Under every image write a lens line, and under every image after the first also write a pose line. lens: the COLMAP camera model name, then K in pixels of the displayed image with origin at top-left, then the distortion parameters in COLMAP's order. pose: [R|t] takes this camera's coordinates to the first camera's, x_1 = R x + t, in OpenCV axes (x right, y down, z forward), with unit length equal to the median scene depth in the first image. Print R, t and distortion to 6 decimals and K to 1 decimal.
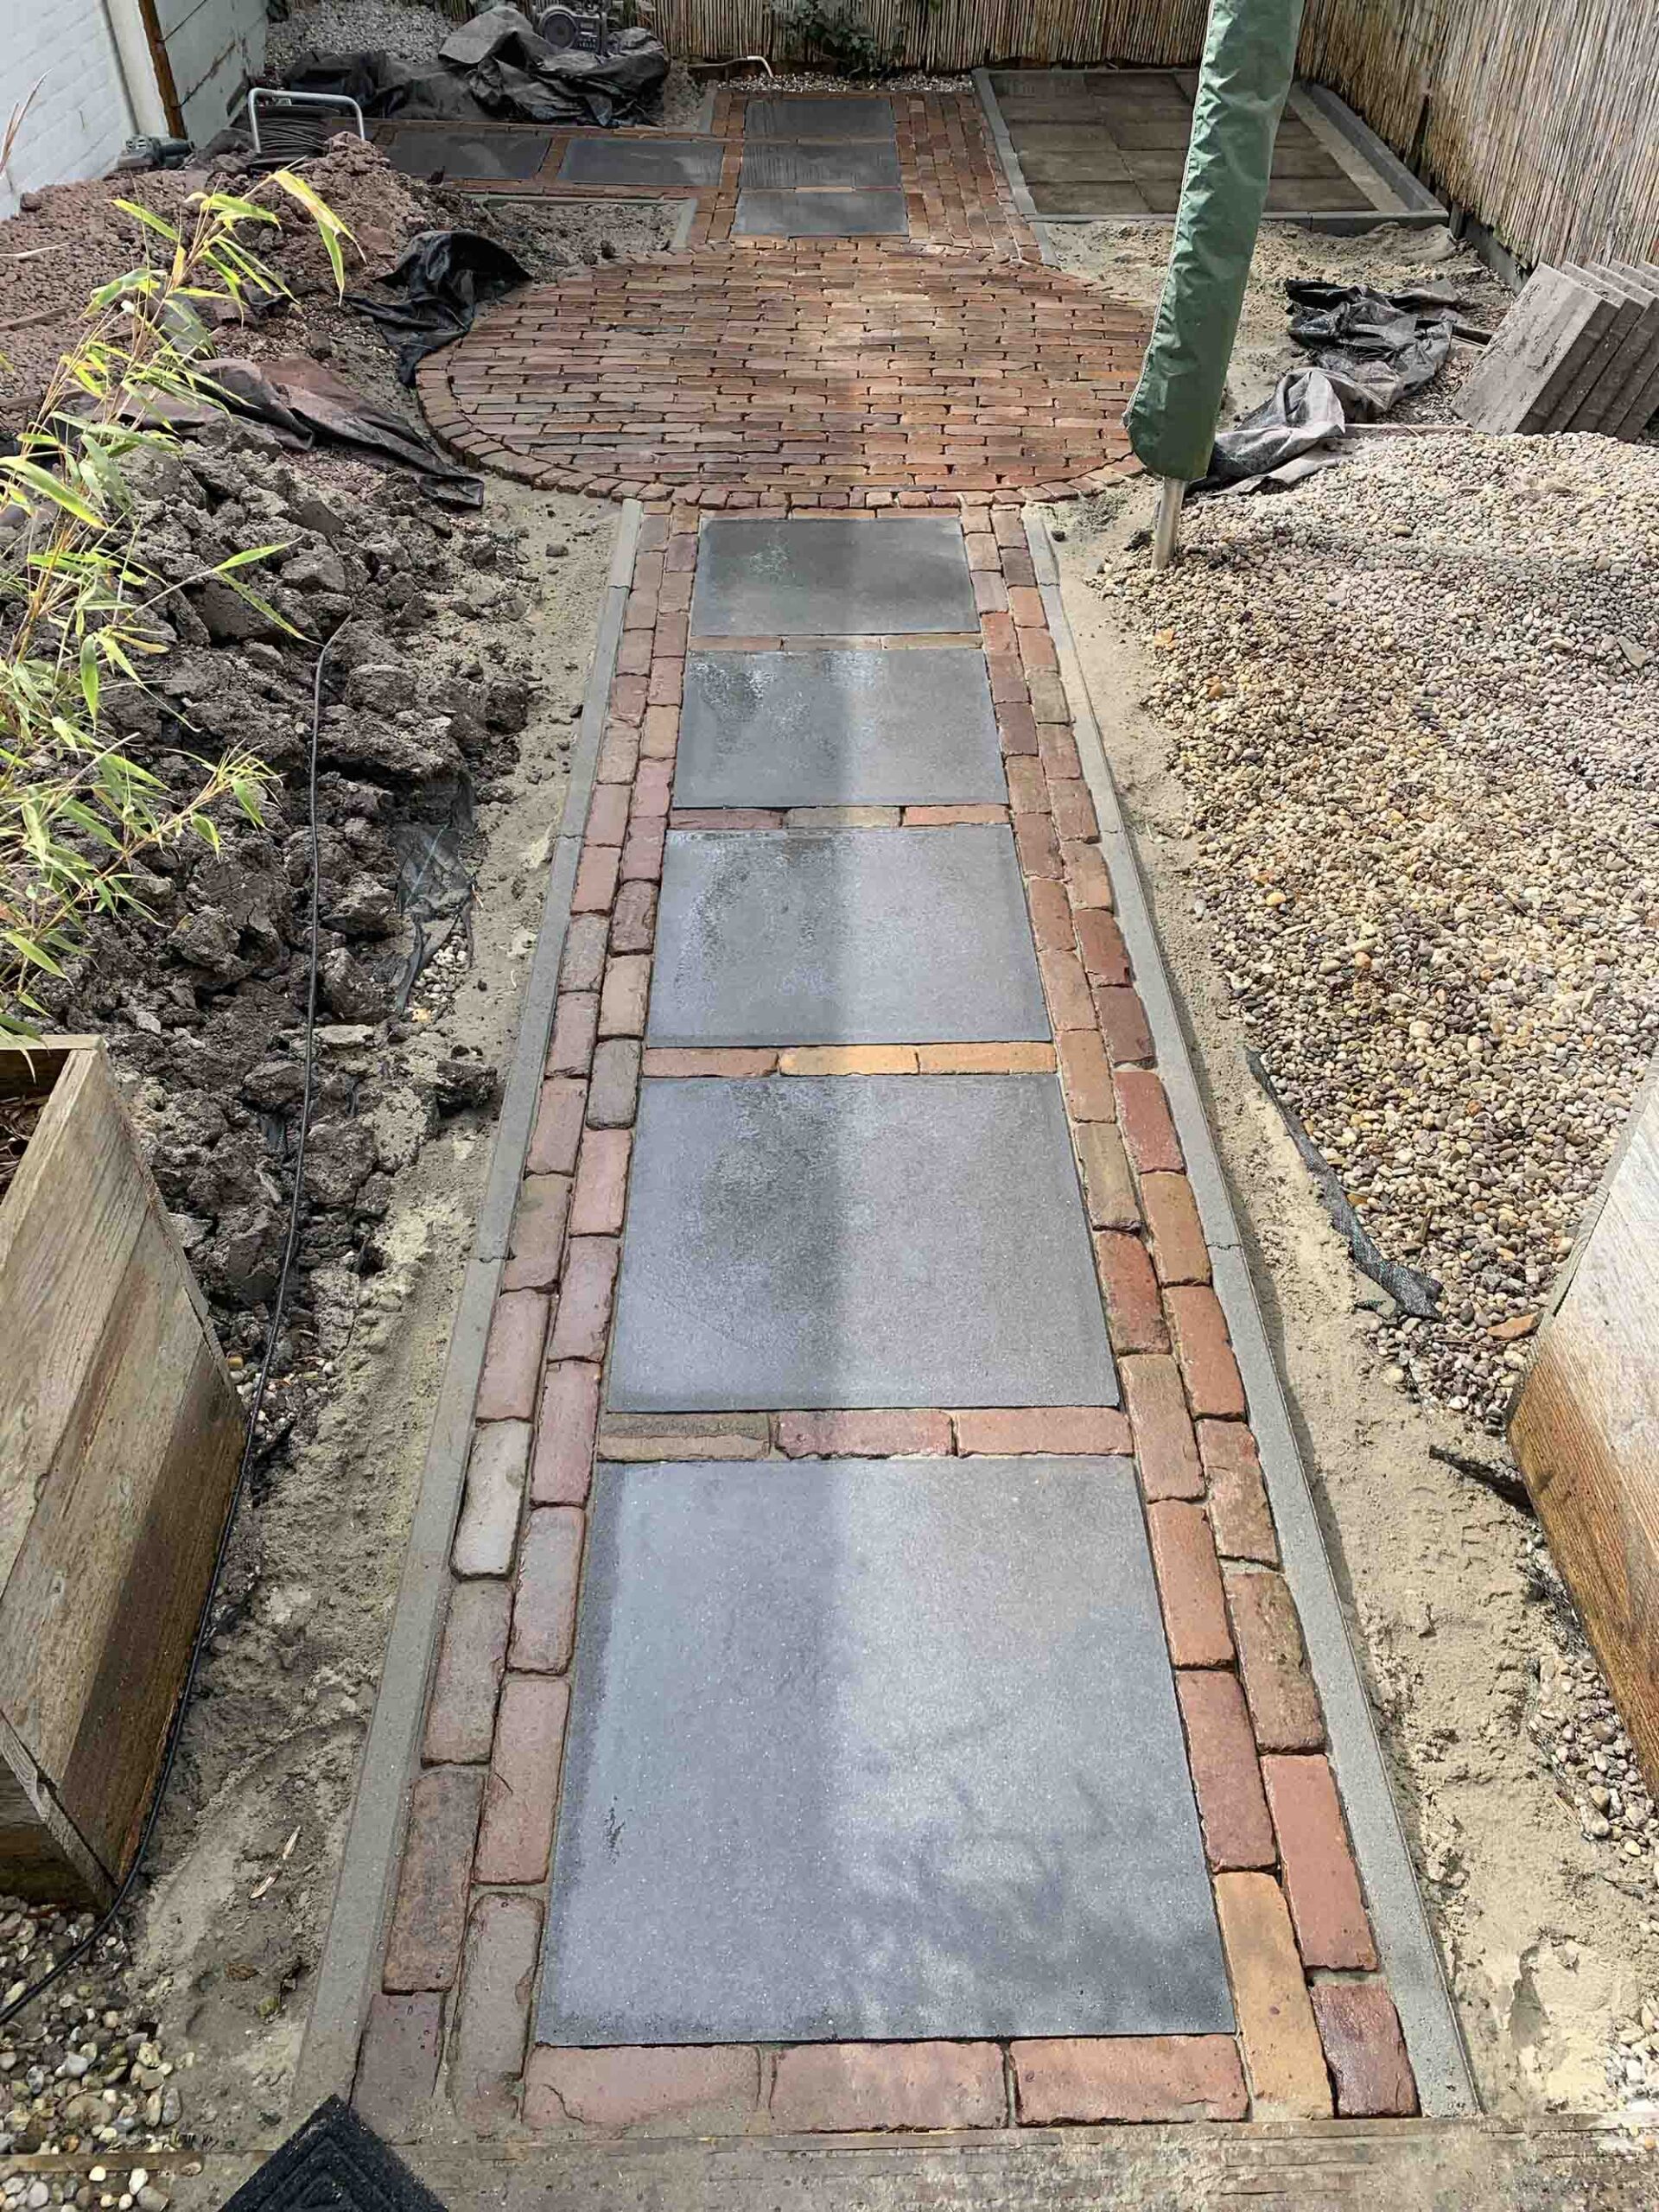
lens RADIAL K [[1737.6, 0, 829.5], [0, 1737.6, 1106.0], [0, 0, 1]] dist [0.013706, 0.001279]
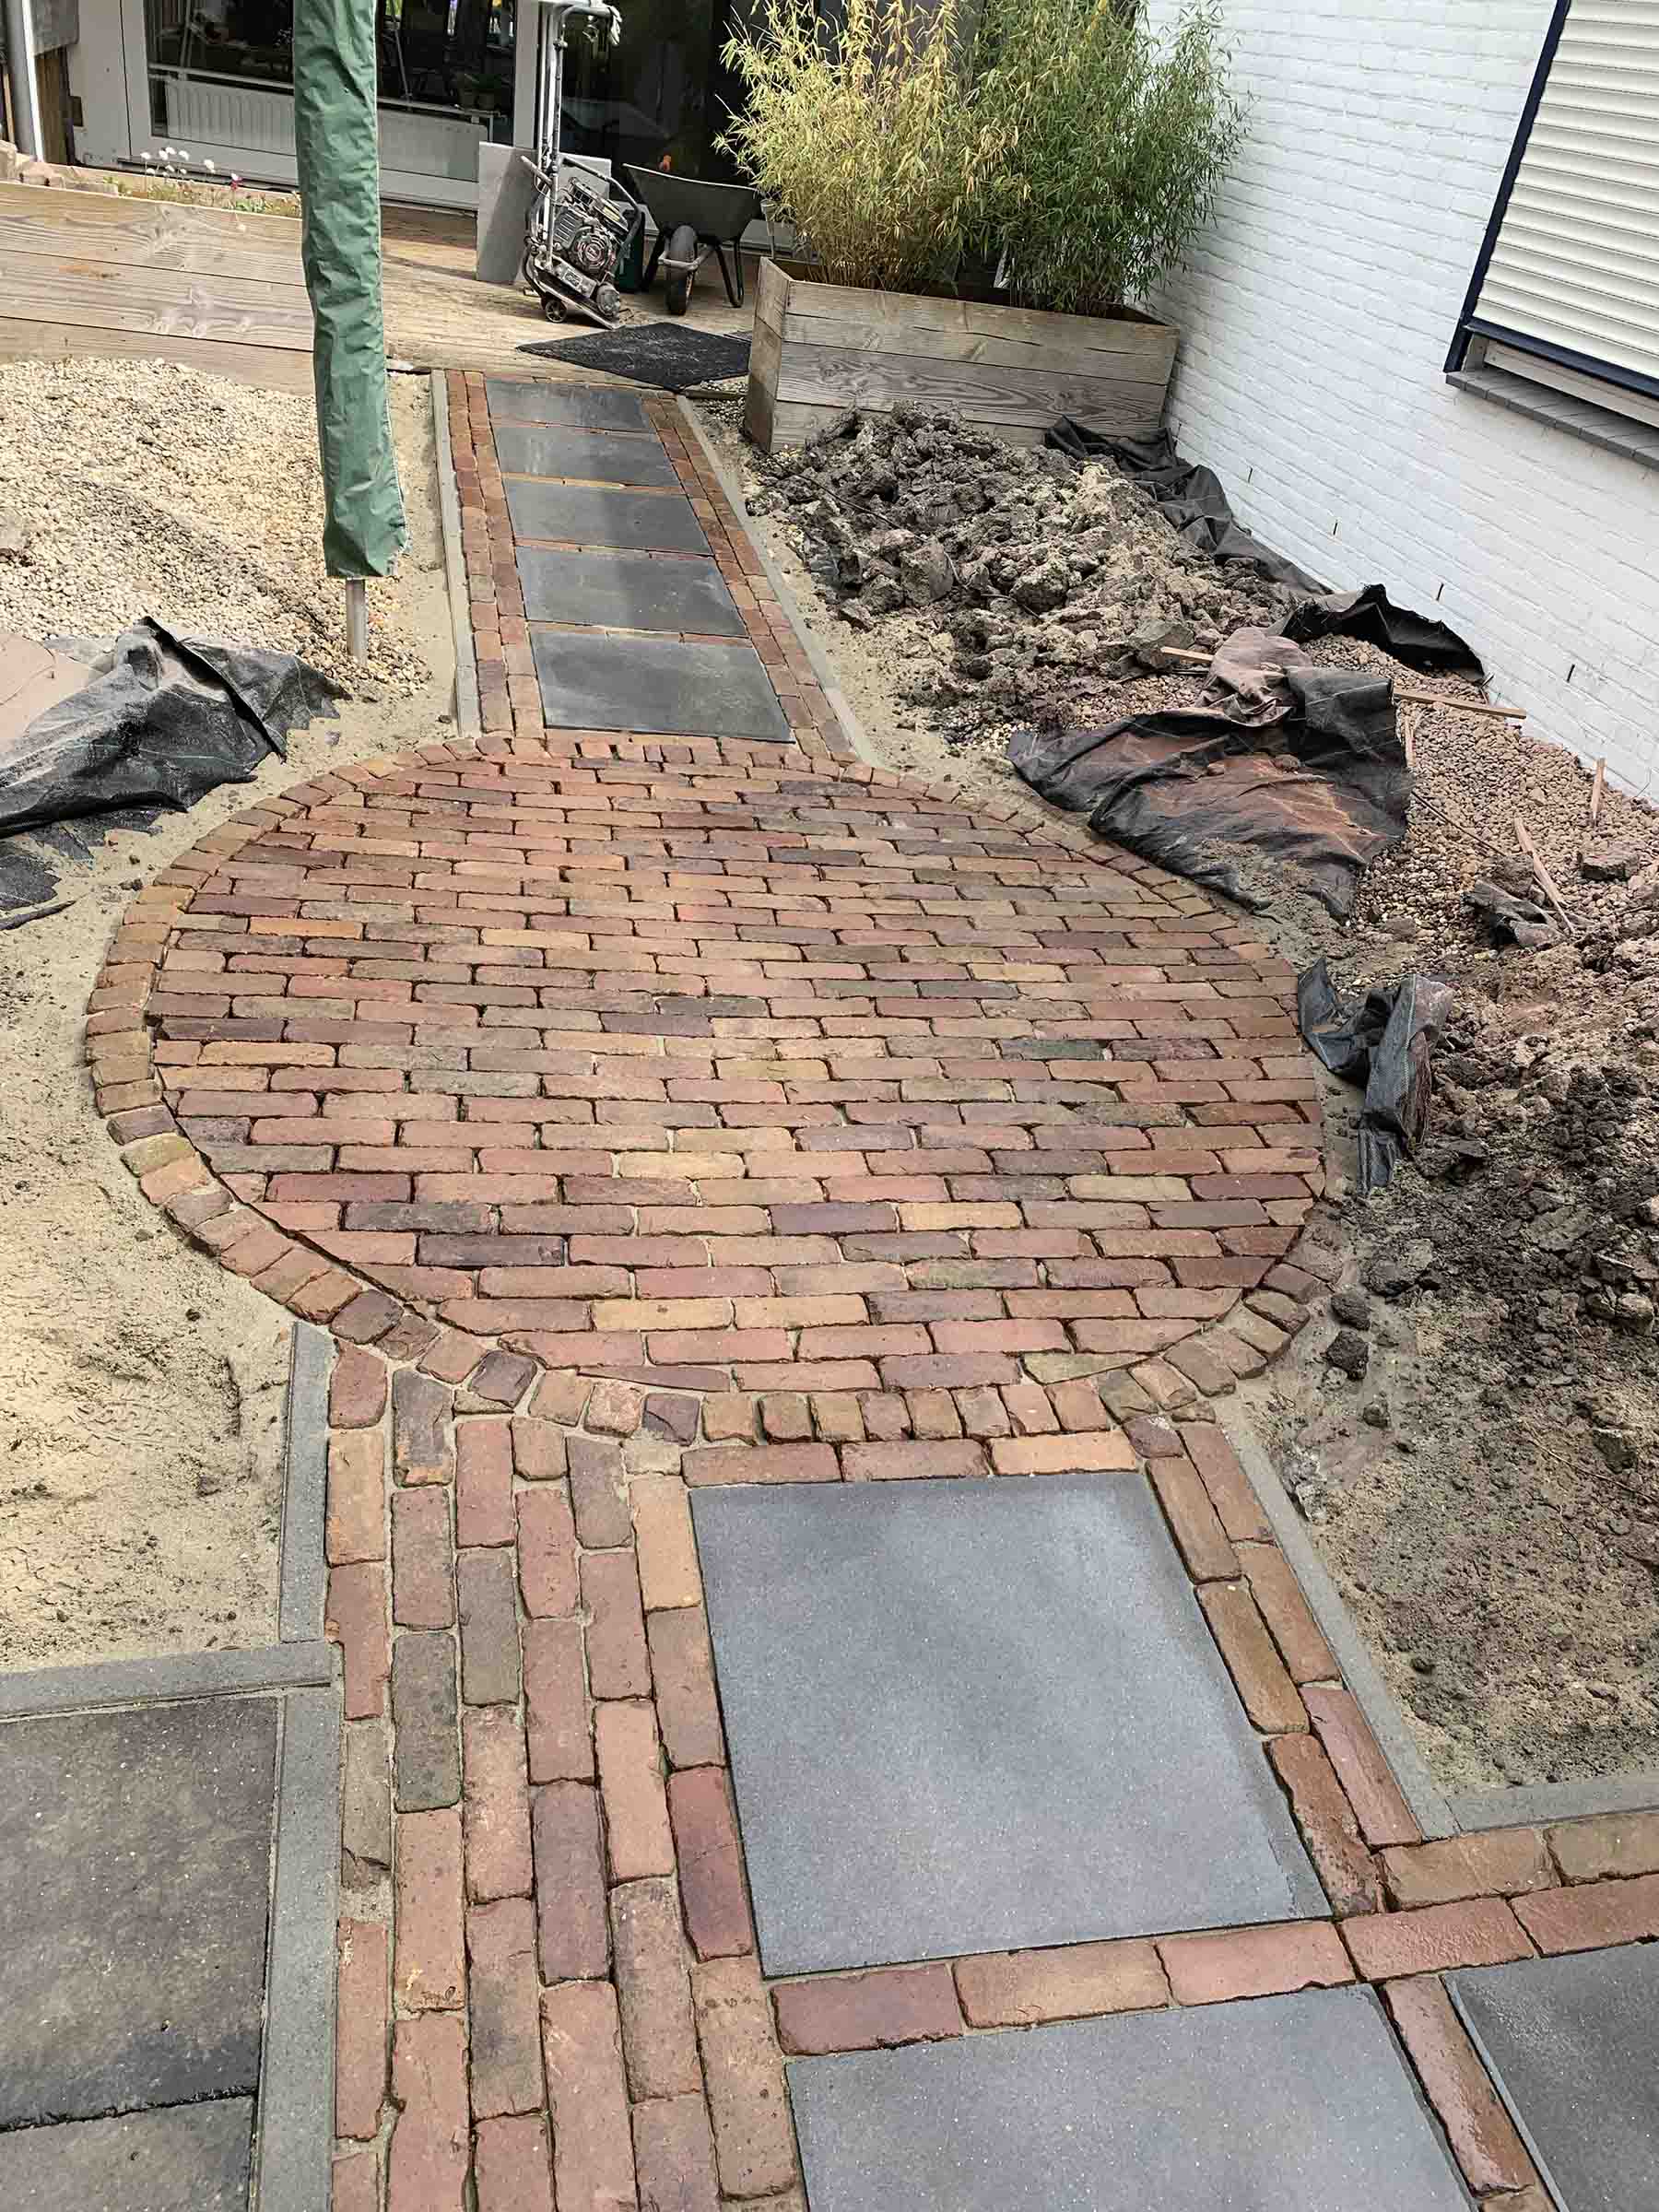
lens RADIAL K [[1737.6, 0, 829.5], [0, 1737.6, 1106.0], [0, 0, 1]] dist [0.013706, 0.001279]
pose [[-0.970260, -0.010181, -0.241853, 0.128479], [-0.236101, 0.260249, 0.936230, -1.043817], [0.053411, 0.965488, -0.254913, 1.220635]]
